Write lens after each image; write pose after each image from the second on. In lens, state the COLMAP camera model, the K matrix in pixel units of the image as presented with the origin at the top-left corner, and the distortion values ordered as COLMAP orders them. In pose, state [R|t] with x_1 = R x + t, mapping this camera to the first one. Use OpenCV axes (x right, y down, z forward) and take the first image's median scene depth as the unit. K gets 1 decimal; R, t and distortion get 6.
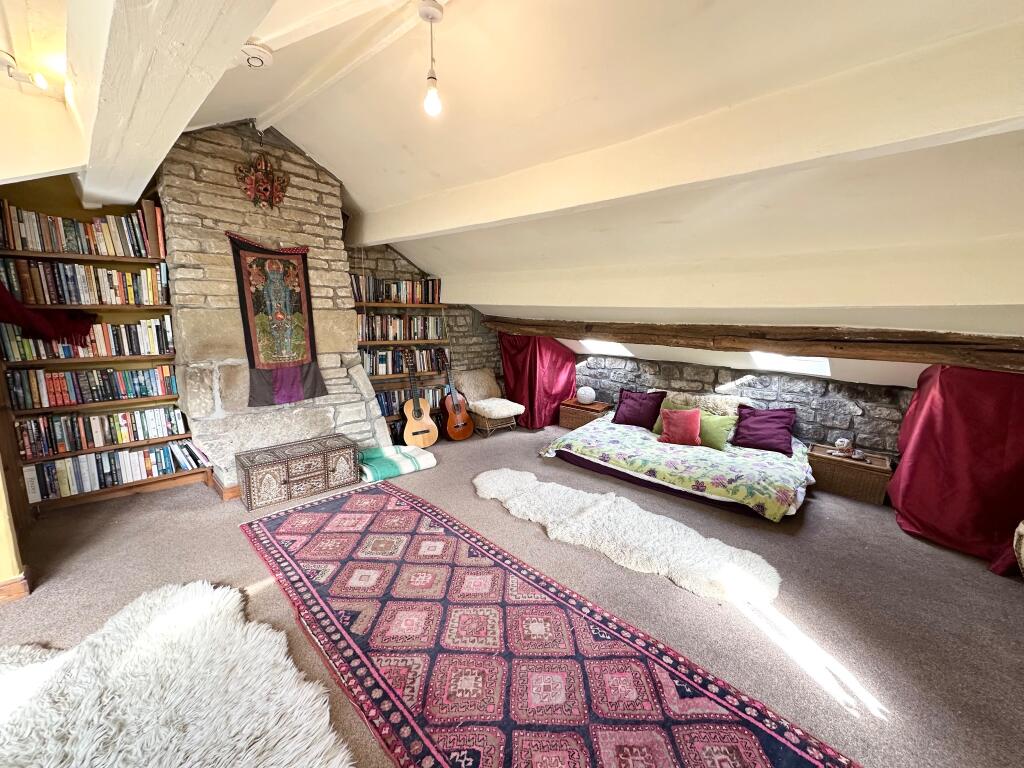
lens RADIAL K [[405.6, 0, 512.6], [0, 405.6, 382.9], [0, 0, 1]] dist [-0.002668, 0.000170]
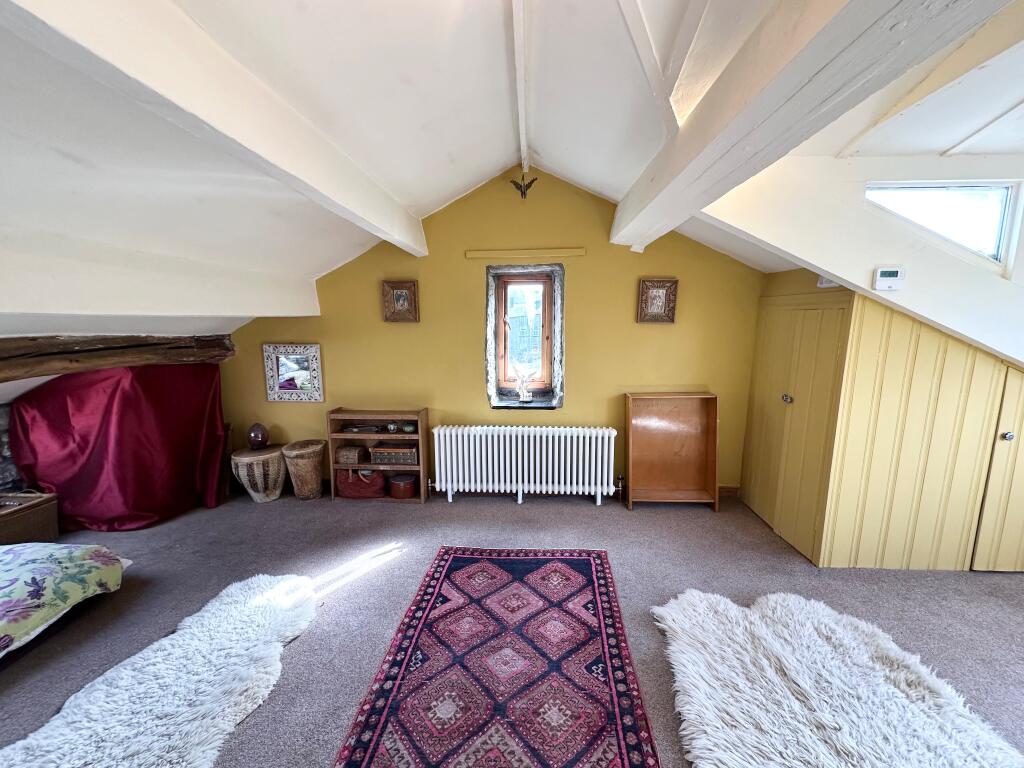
lens RADIAL K [[405.6, 0, 512.7], [0, 405.6, 383.0], [0, 0, 1]] dist [-0.002668, 0.000170]
pose [[-0.639689, -0.137191, 0.756291, -0.390276], [0.106462, 0.958644, 0.263946, -0.169289], [-0.761225, 0.249359, -0.598629, 0.846639]]
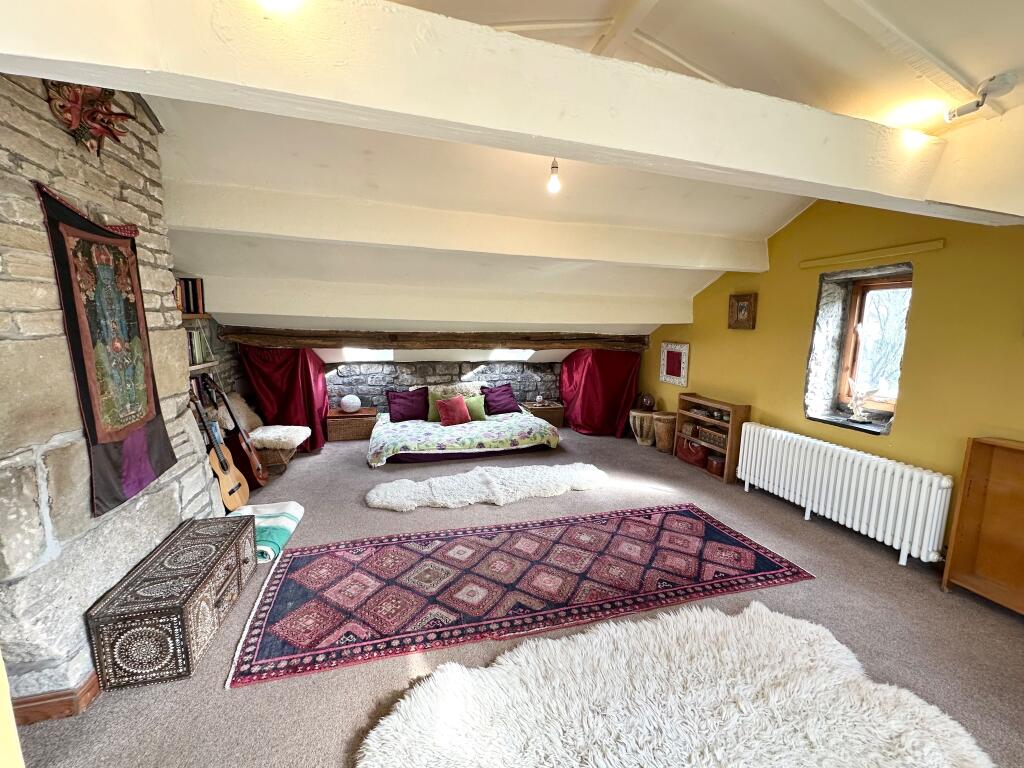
lens RADIAL K [[405.6, 0, 513.7], [0, 405.6, 383.0], [0, 0, 1]] dist [-0.002668, 0.000170]
pose [[0.503883, -0.141548, 0.852095, -0.900022], [0.133951, 0.987353, 0.084806, -0.098365], [-0.853322, 0.071406, 0.516471, 0.272028]]
